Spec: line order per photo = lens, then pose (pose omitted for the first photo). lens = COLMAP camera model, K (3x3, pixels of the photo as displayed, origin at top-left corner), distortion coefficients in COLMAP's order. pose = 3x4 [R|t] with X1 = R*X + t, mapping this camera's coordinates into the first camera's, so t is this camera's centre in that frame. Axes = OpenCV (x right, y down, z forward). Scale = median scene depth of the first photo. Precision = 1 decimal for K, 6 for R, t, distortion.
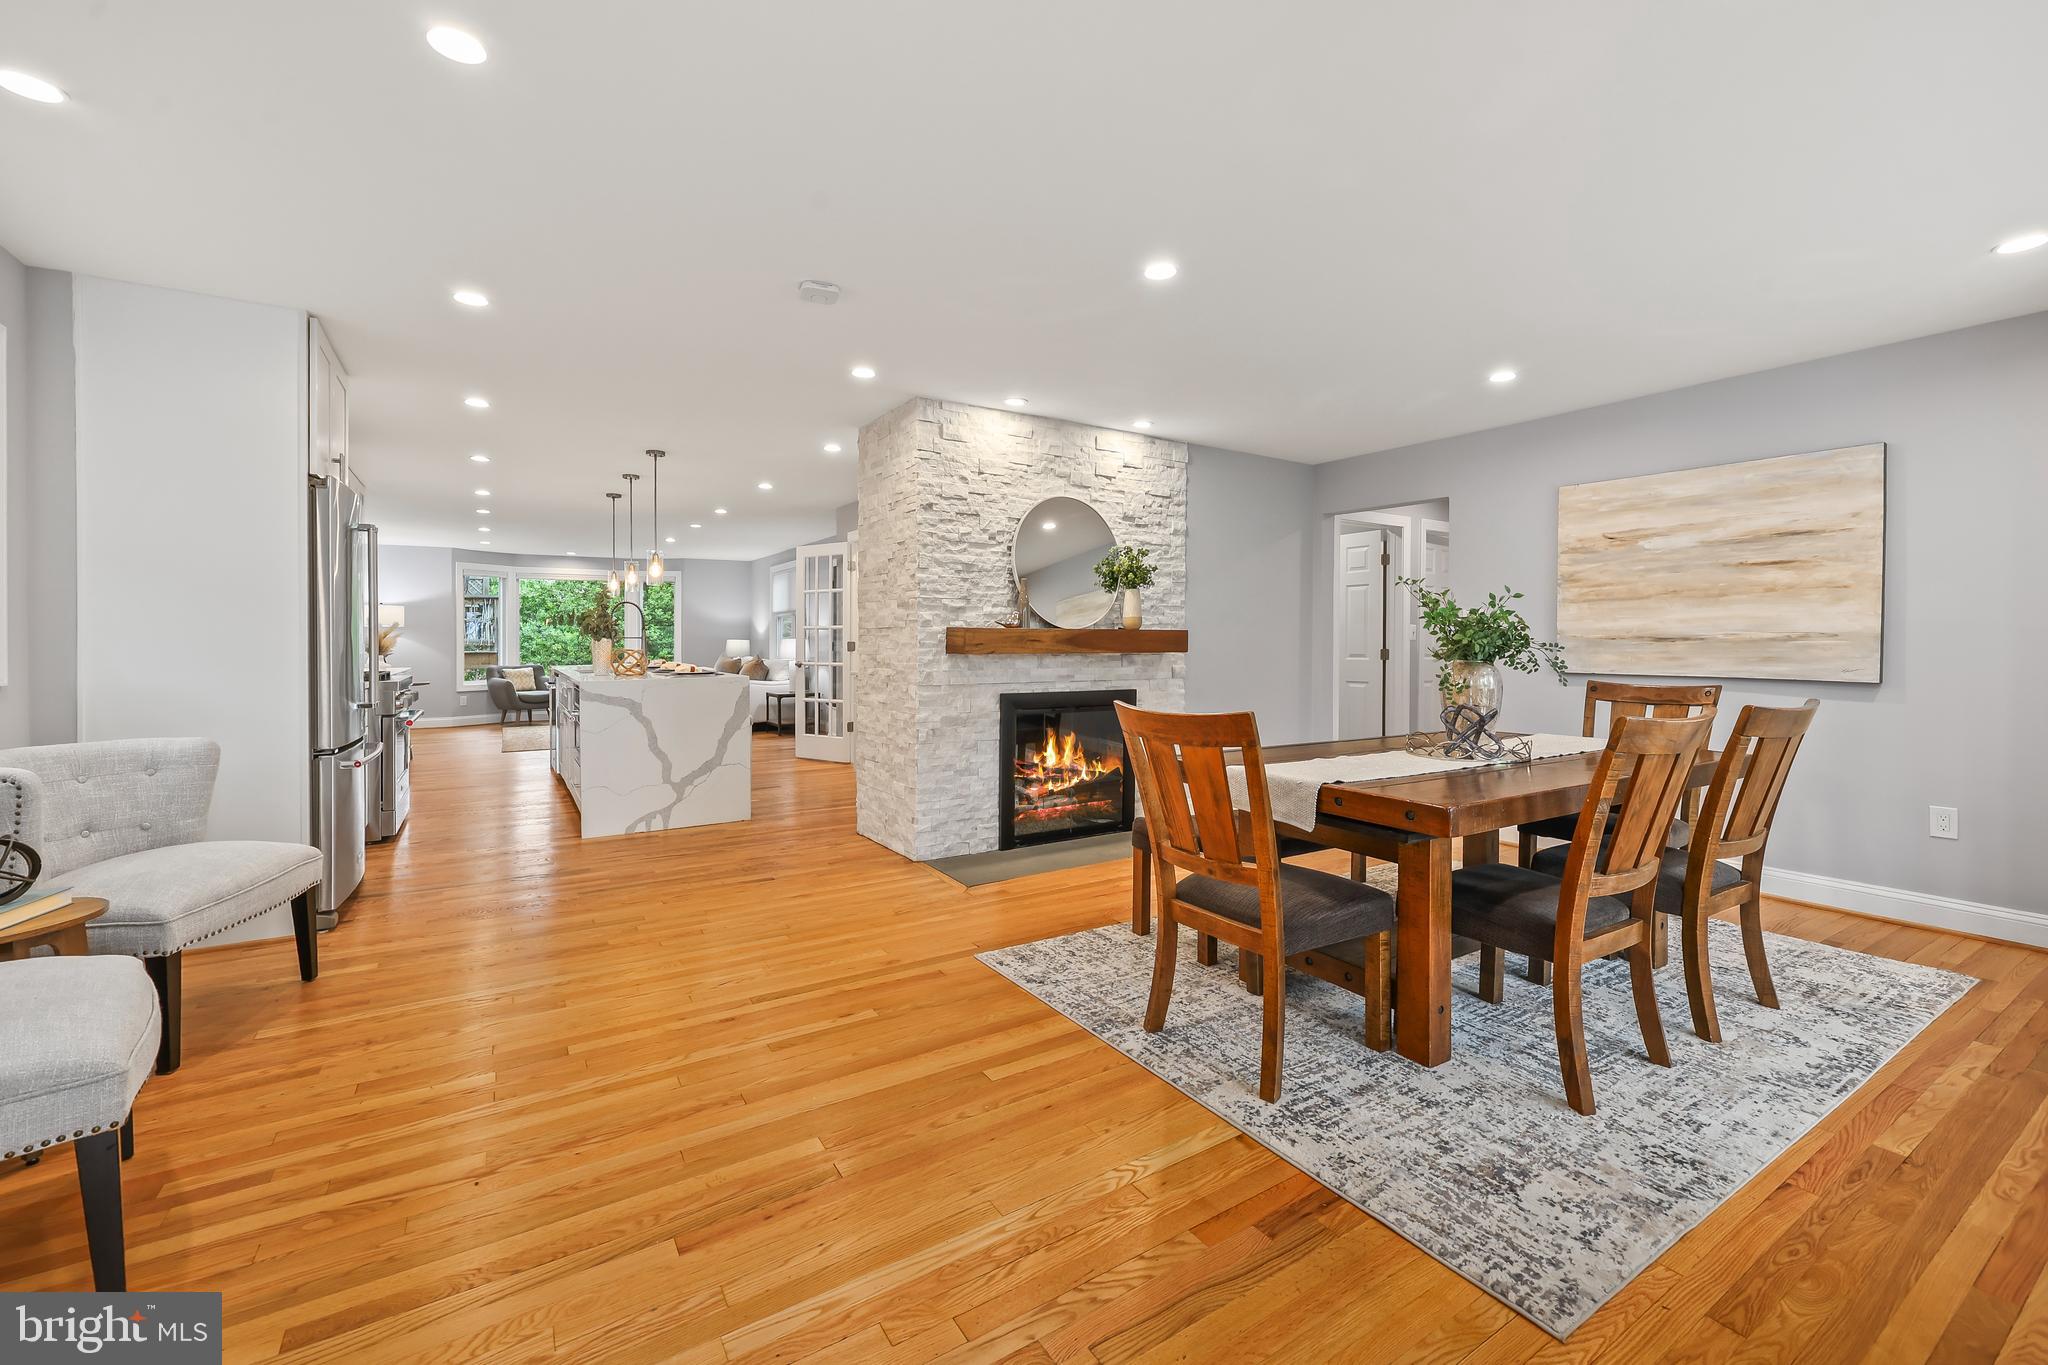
lens RADIAL K [[810.5, 0, 992.1], [0, 810.5, 639.0], [0, 0, 1]] dist [0.001978, 0.000056]
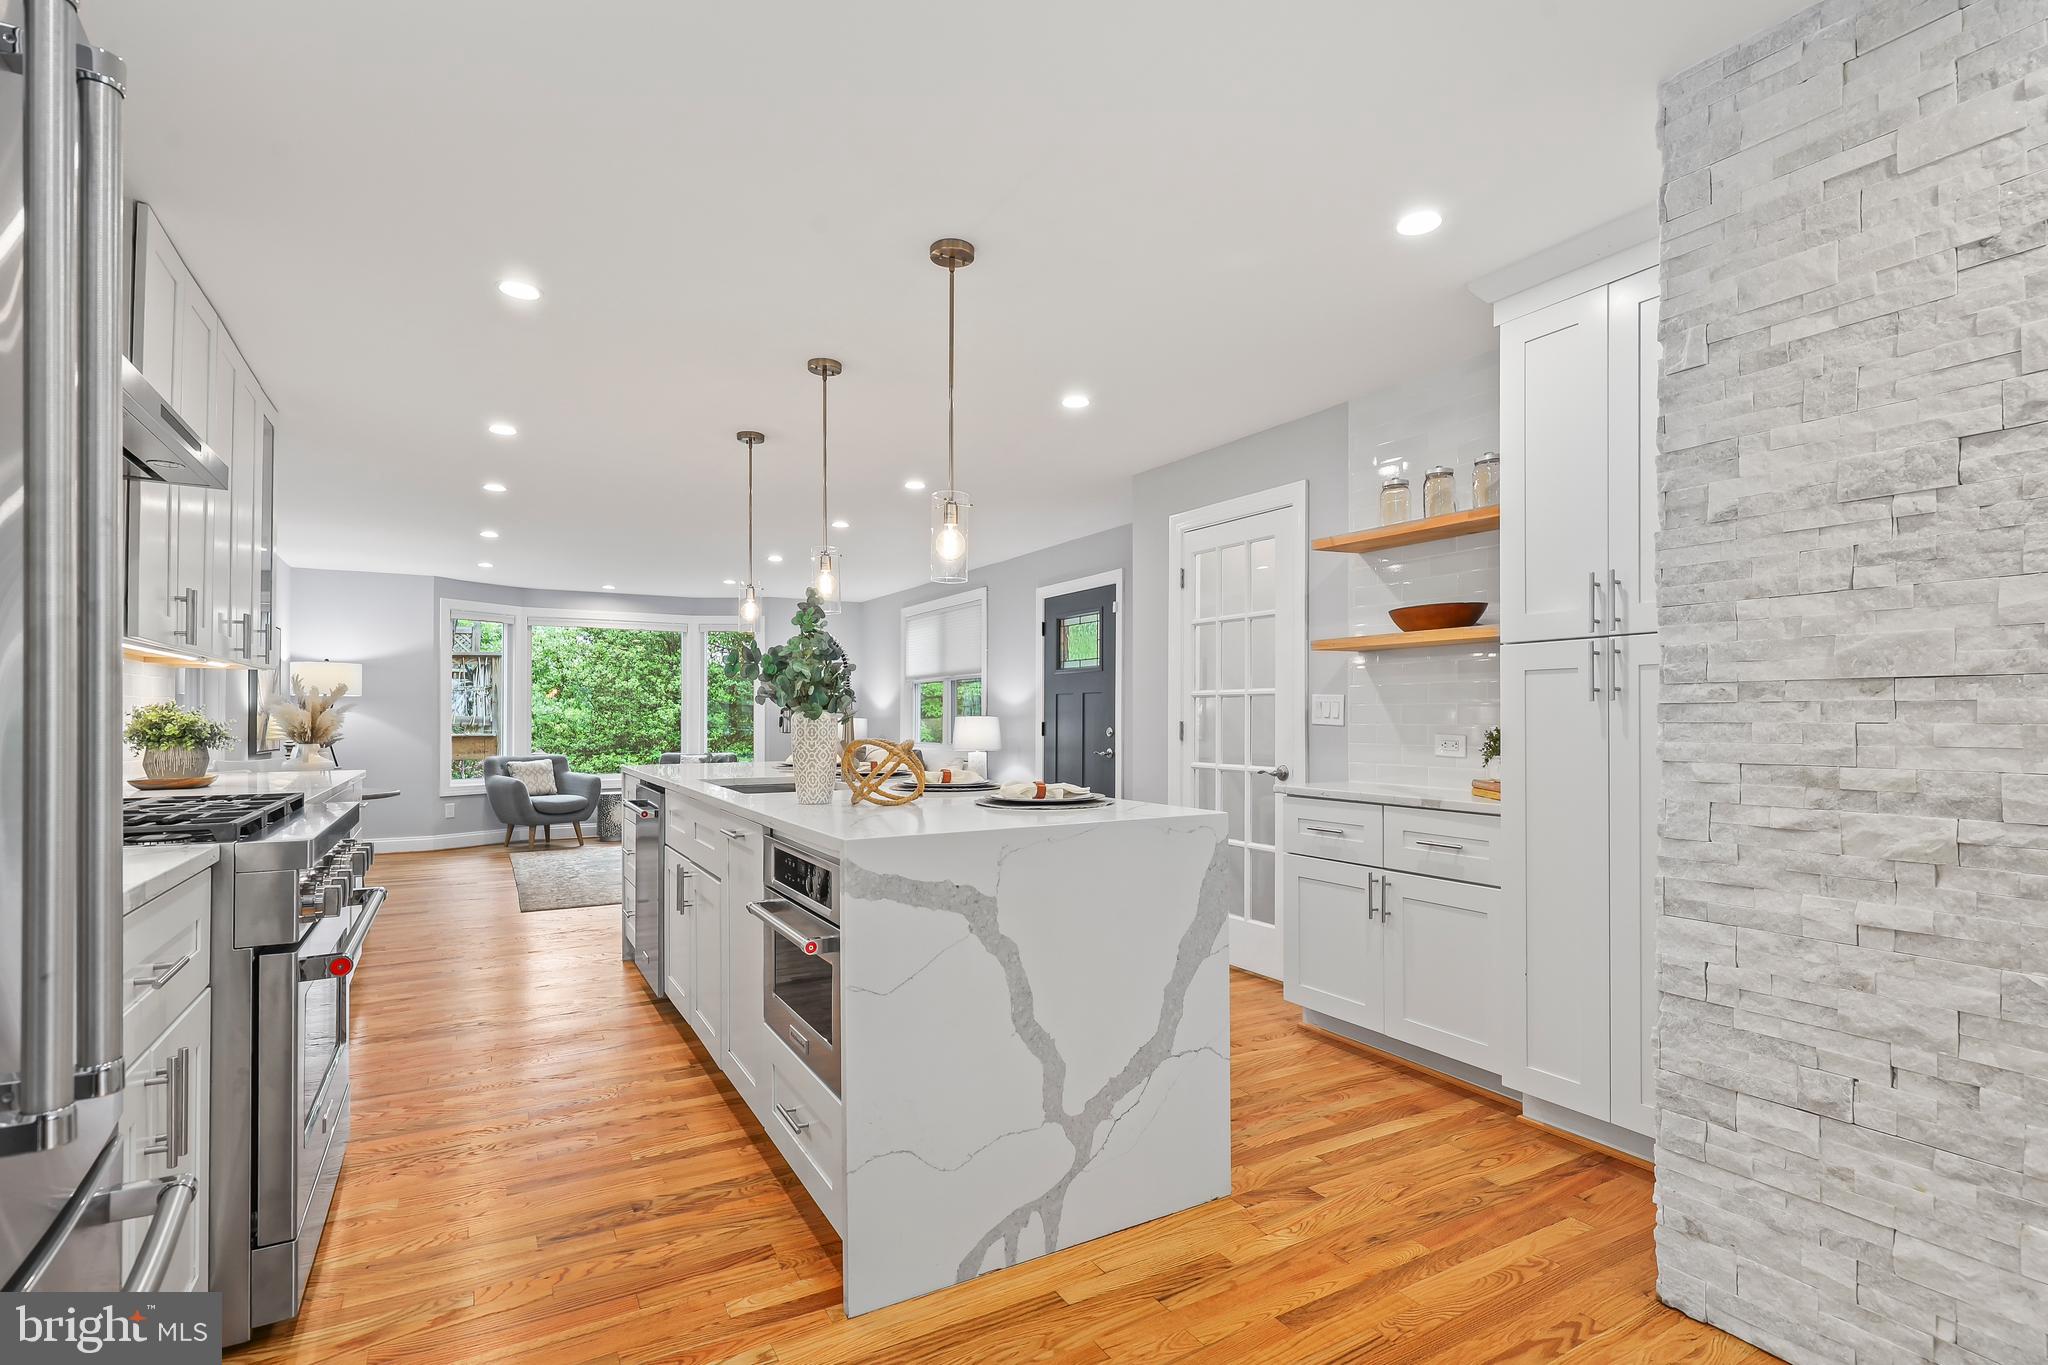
lens RADIAL K [[934.1, 0, 1011.6], [0, 934.1, 708.6], [0, 0, 1]] dist [-0.000391, -0.000386]
pose [[0.999648, 0.000733, -0.026518, -0.423149], [-0.000981, 0.999956, -0.009339, 0.001801], [0.026510, 0.009361, 0.999605, 0.611125]]
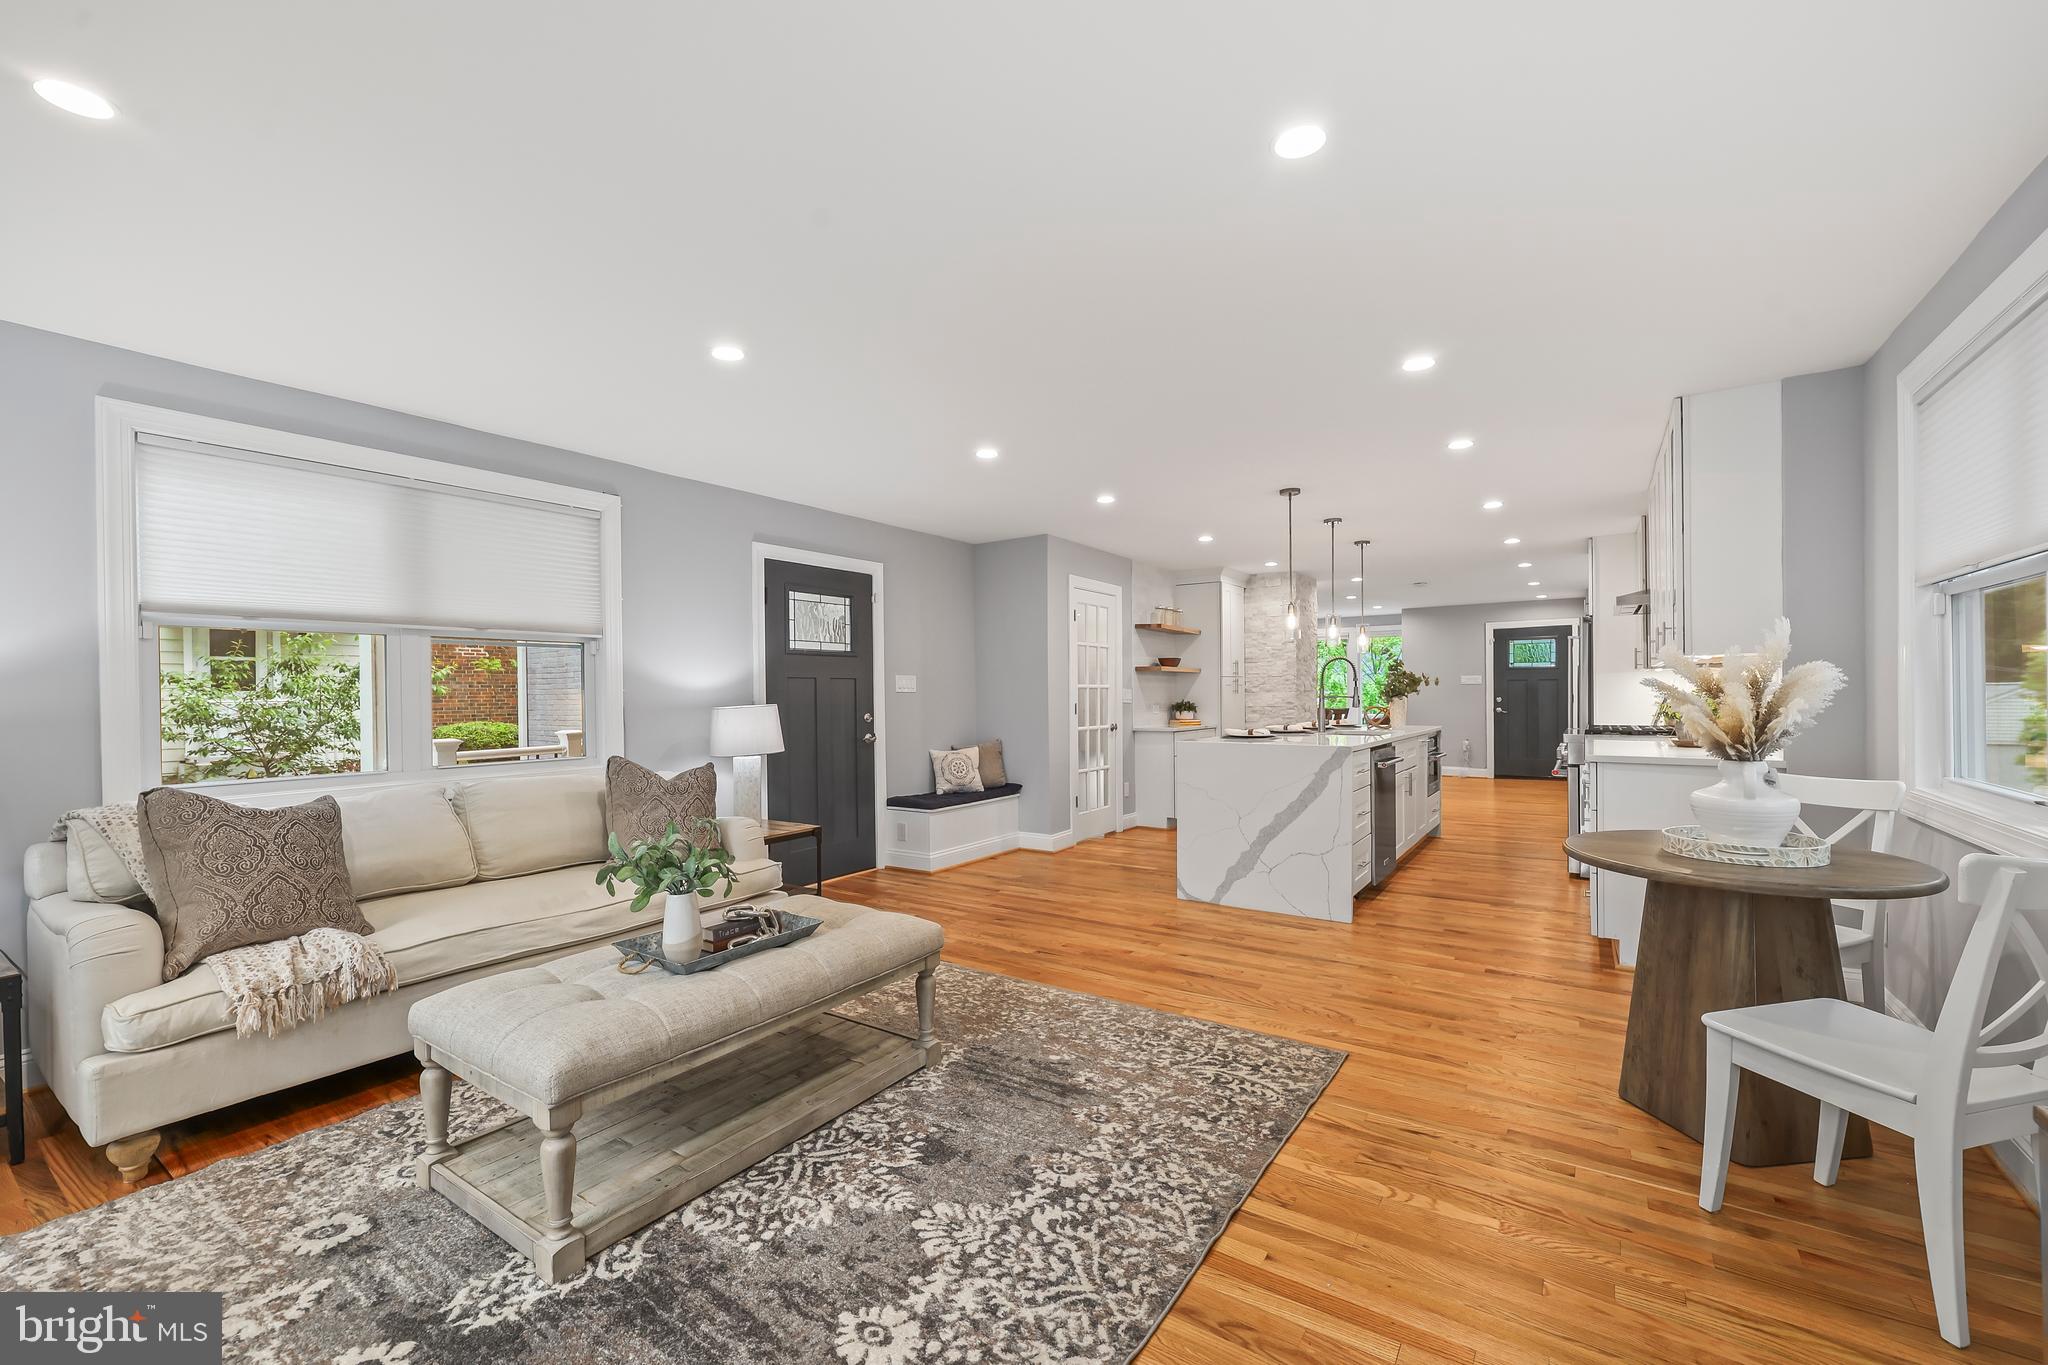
lens RADIAL K [[835.8, 0, 1024.9], [0, 835.8, 694.2], [0, 0, 1]] dist [-0.003665, -0.000121]
pose [[-0.407700, 0.004104, 0.913107, -1.524025], [0.009646, 0.999953, -0.000187, -0.010150], [-0.913065, 0.008731, -0.407720, 2.230603]]
